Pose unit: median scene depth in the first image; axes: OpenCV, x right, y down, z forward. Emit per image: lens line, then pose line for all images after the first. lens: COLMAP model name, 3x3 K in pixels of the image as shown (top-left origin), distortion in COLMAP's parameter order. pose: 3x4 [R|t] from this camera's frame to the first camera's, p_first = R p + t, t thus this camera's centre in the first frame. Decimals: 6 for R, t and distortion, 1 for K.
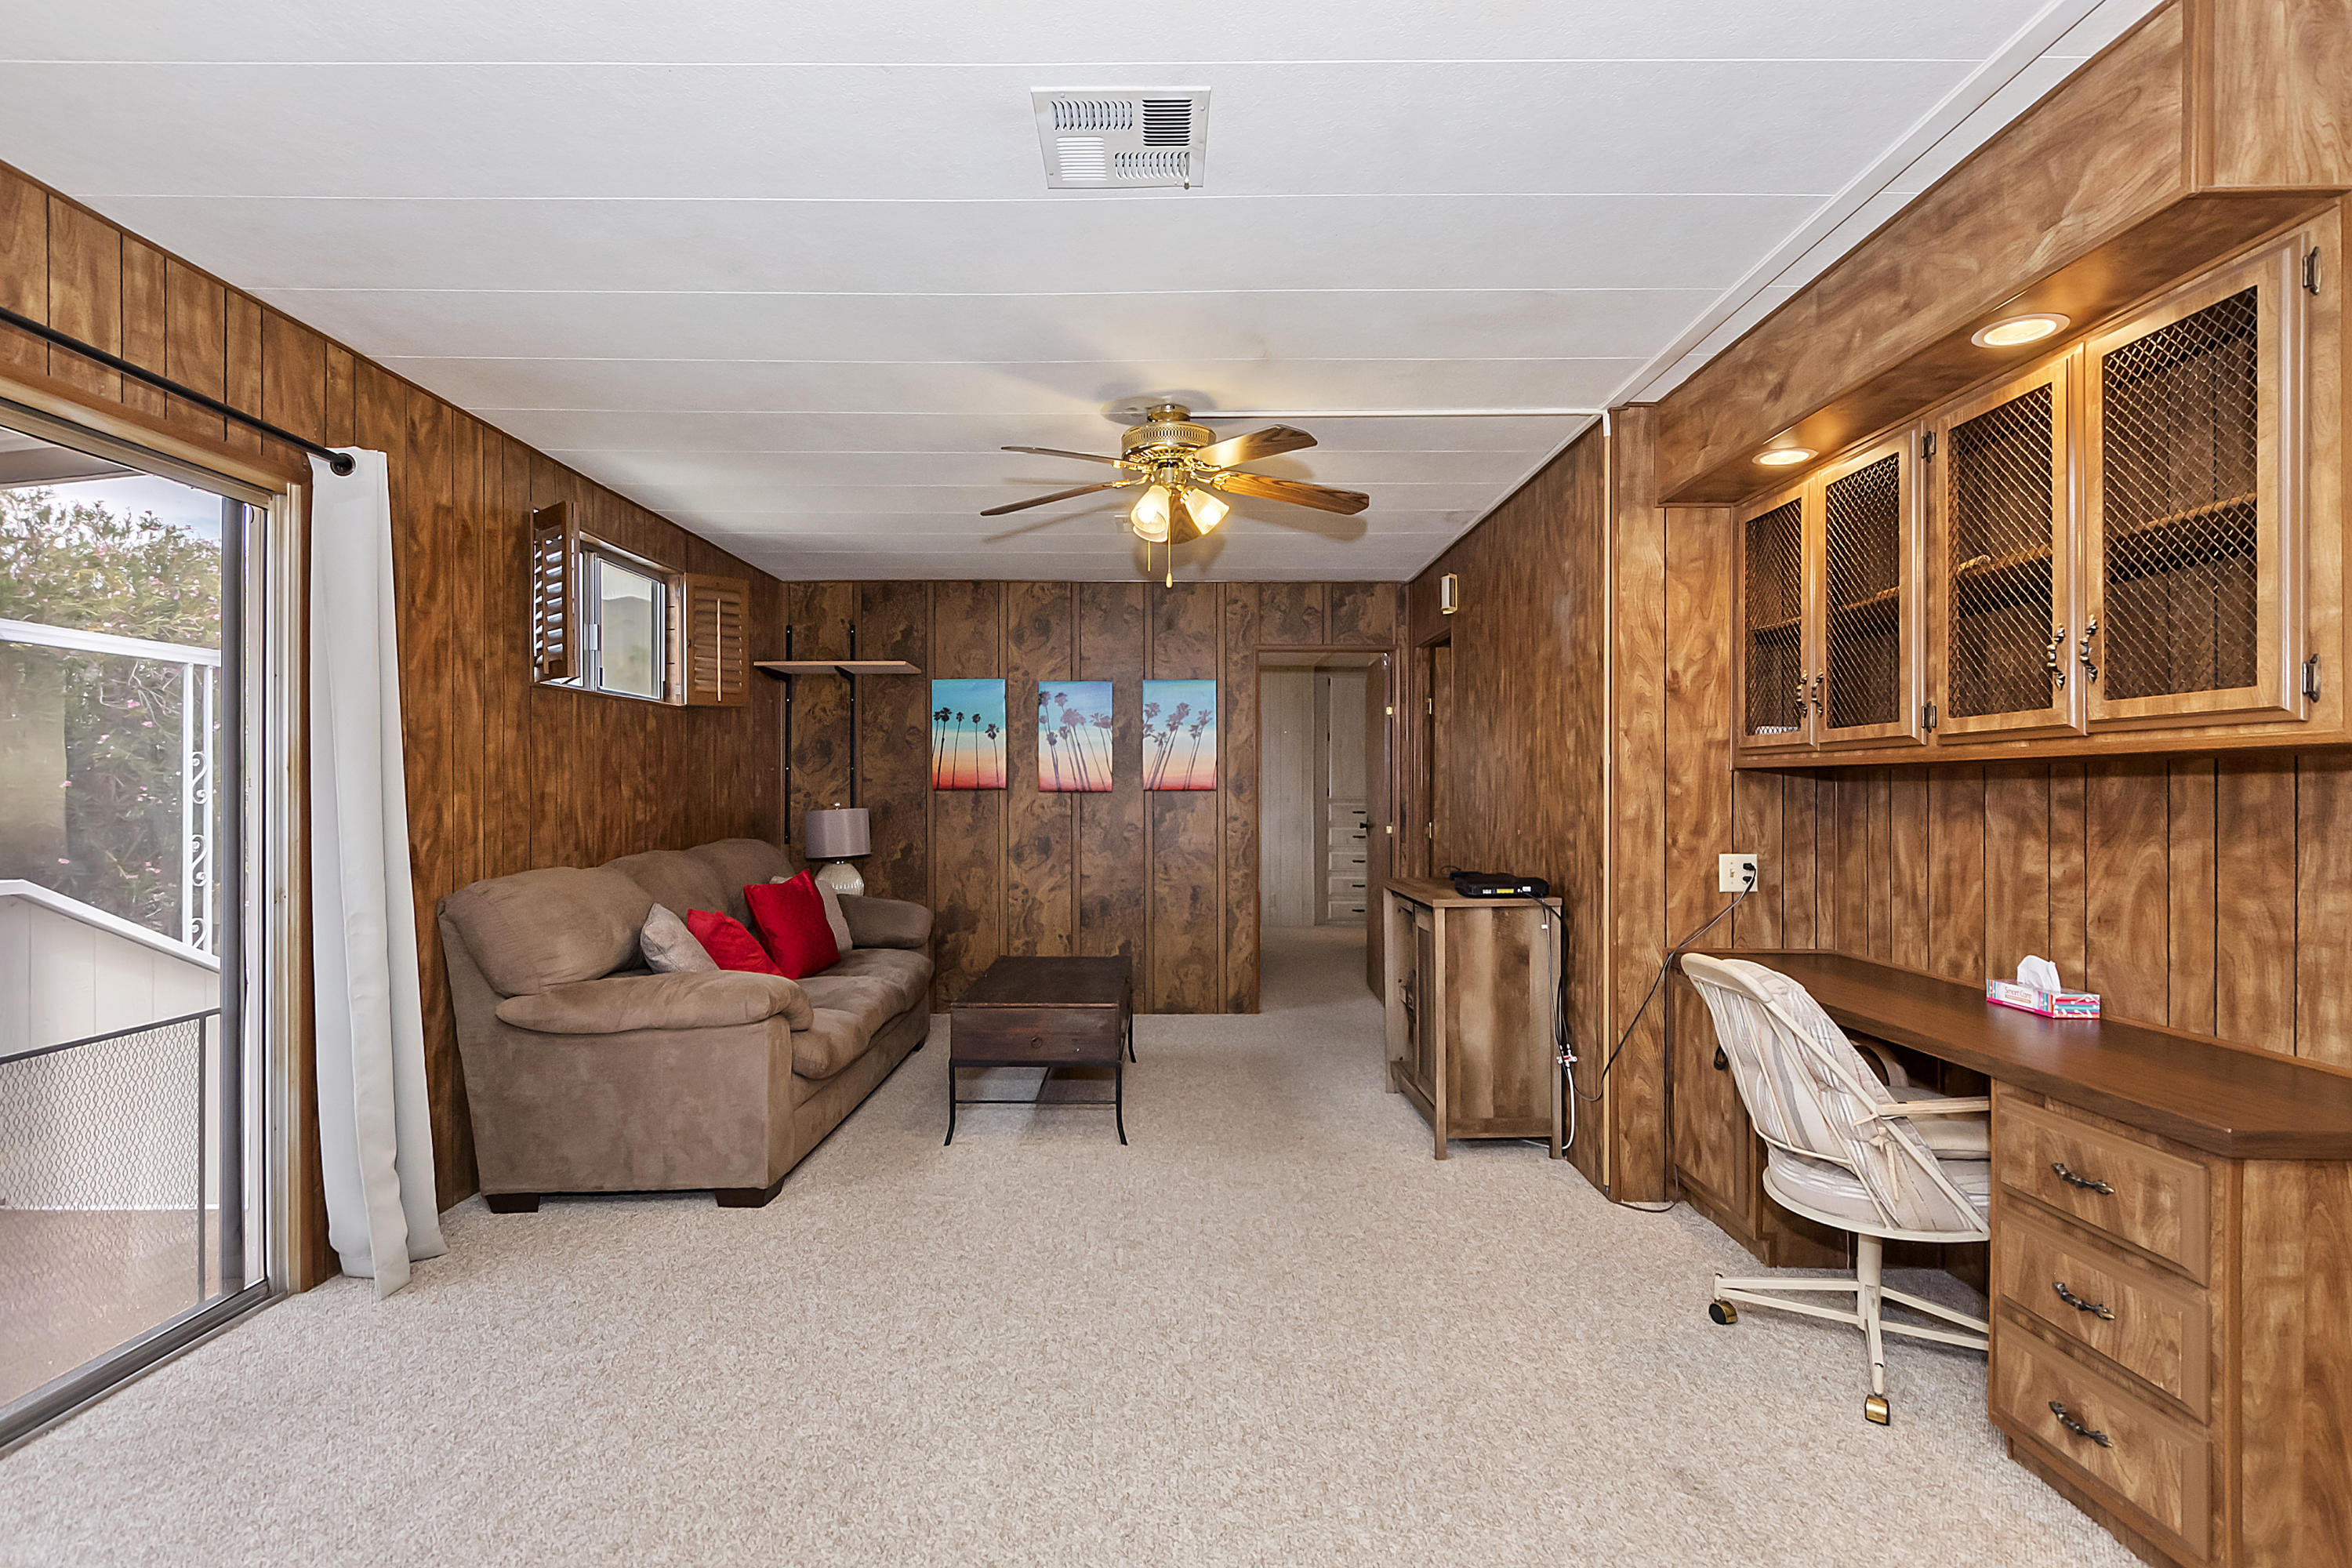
lens RADIAL K [[1102.2, 0, 1166.9], [0, 1102.2, 790.7], [0, 0, 1]] dist [0.005331, -0.002217]
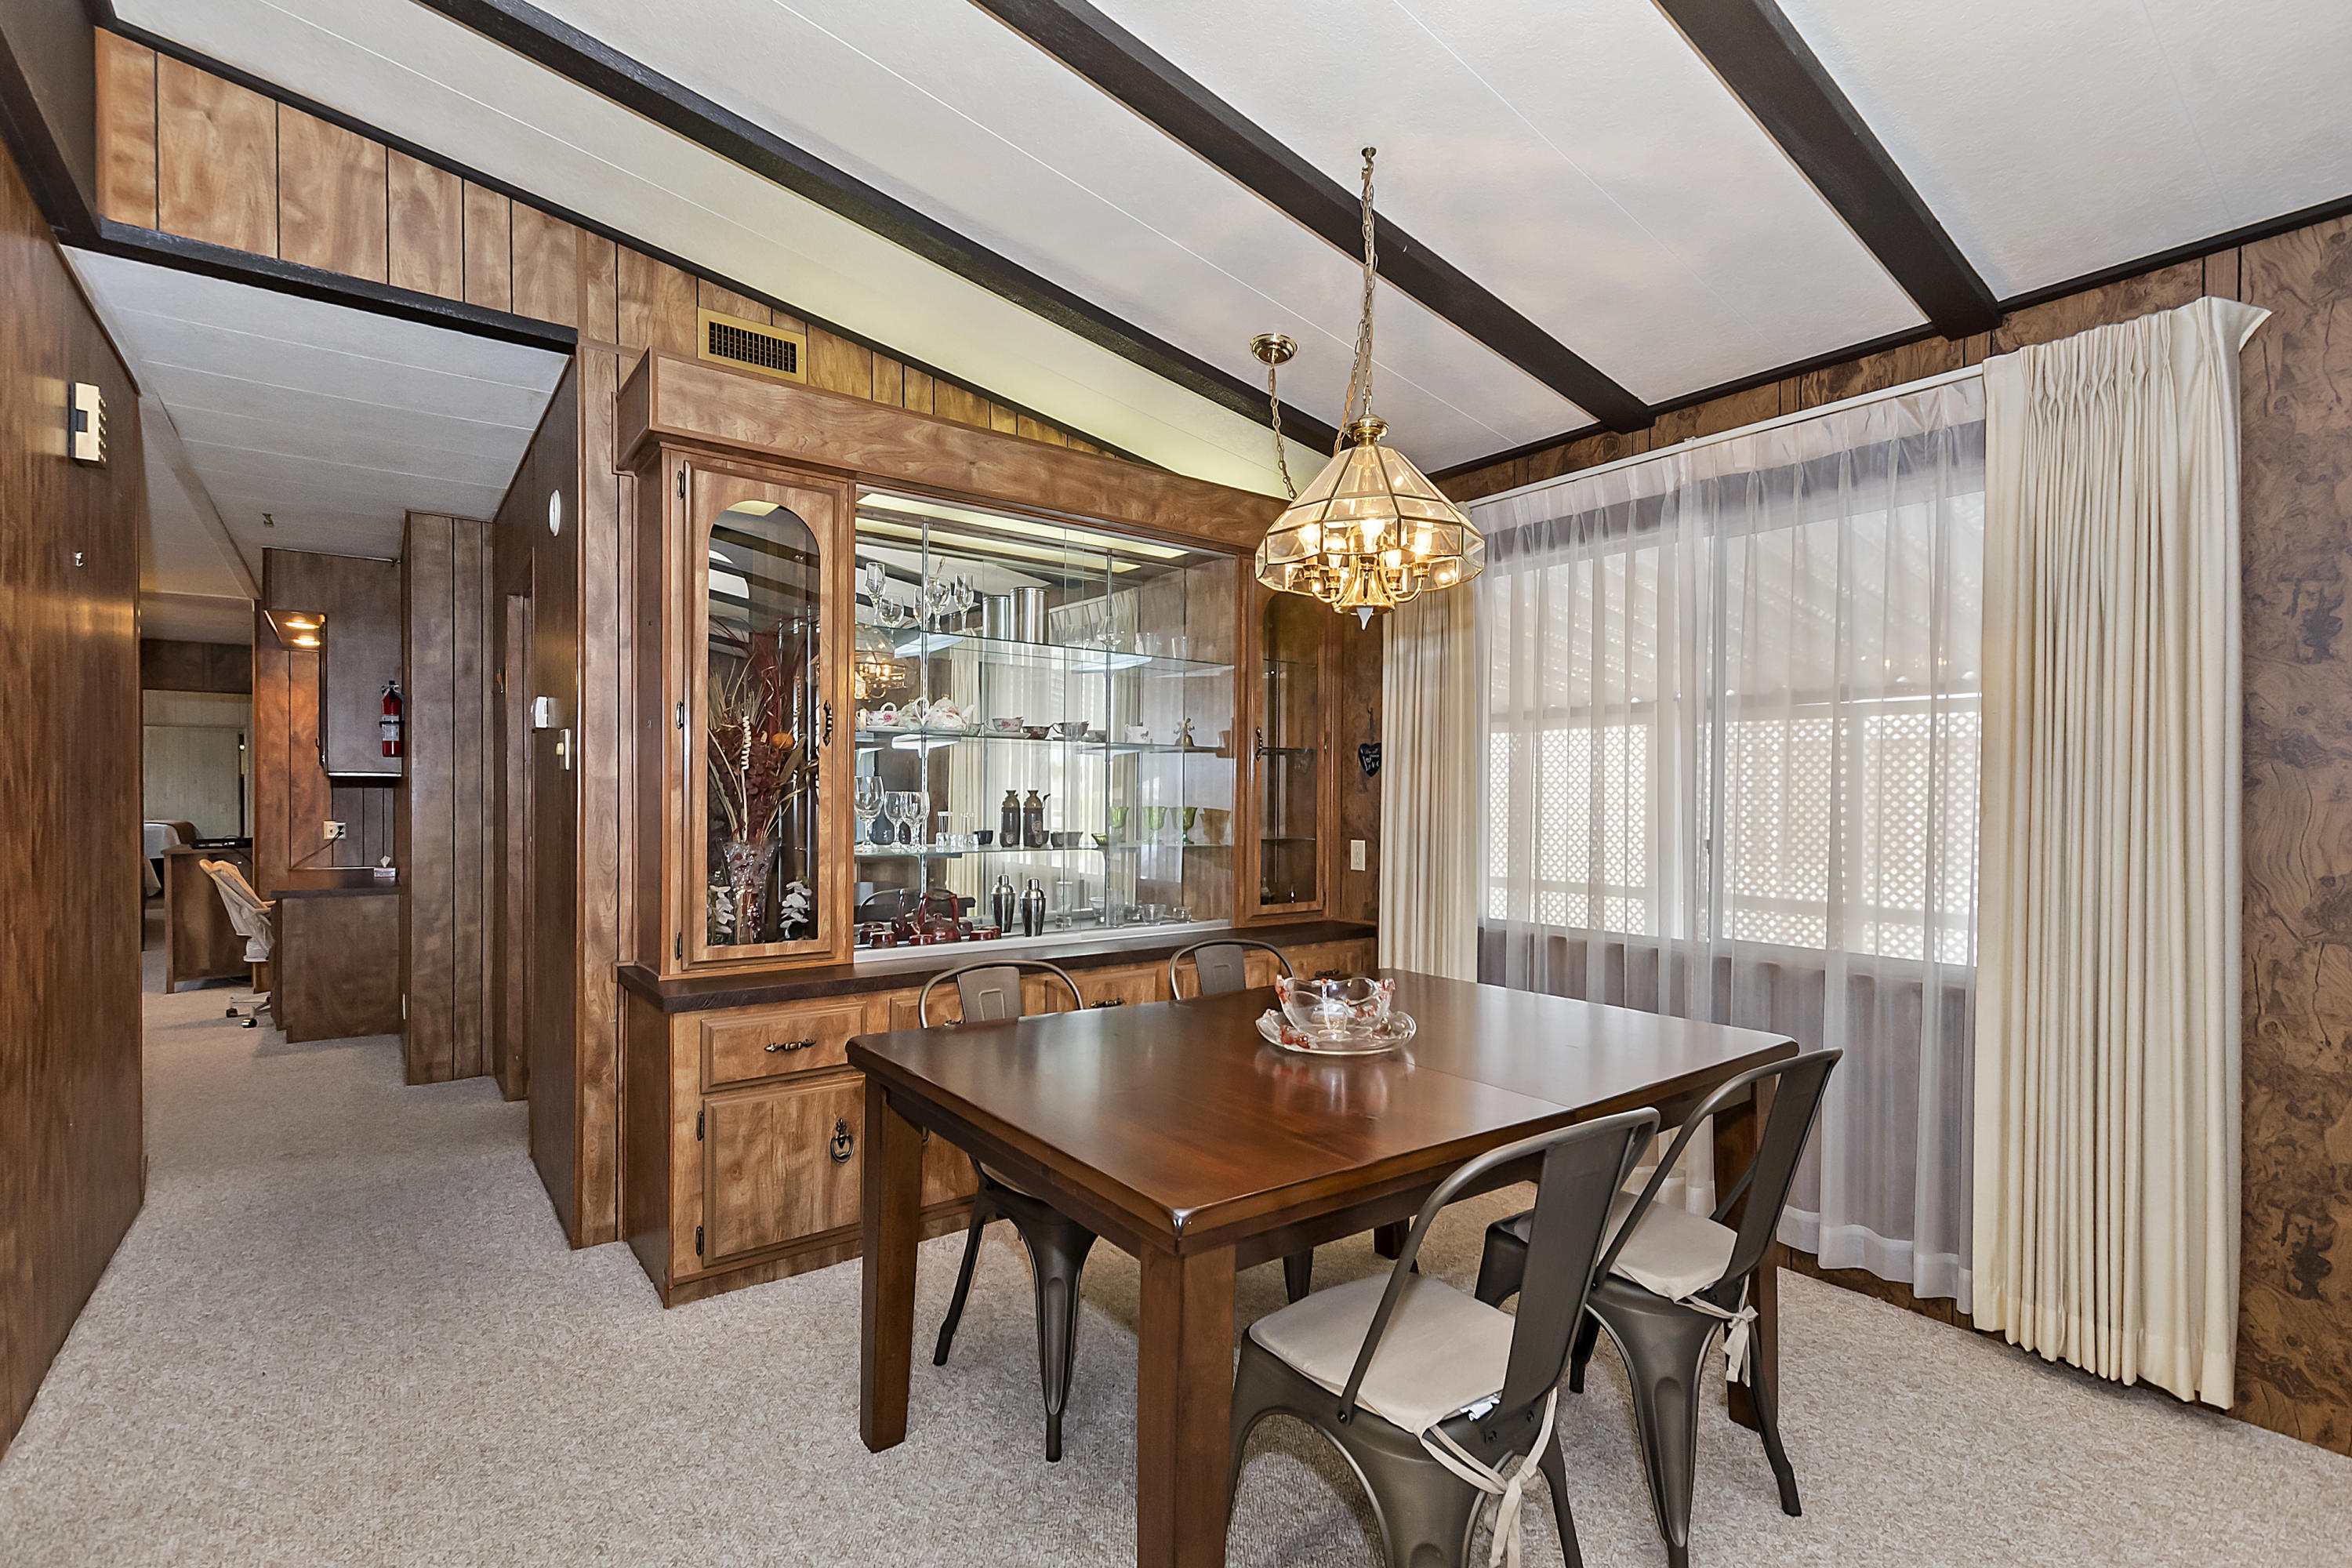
lens RADIAL K [[1070.7, 0, 1153.6], [0, 1070.7, 809.1], [0, 0, 1]] dist [0.005540, -0.002180]
pose [[0.804367, -0.002870, 0.594125, 0.535543], [-0.005043, 0.999919, 0.011658, 0.002846], [-0.594111, -0.012374, 0.804288, -1.469497]]
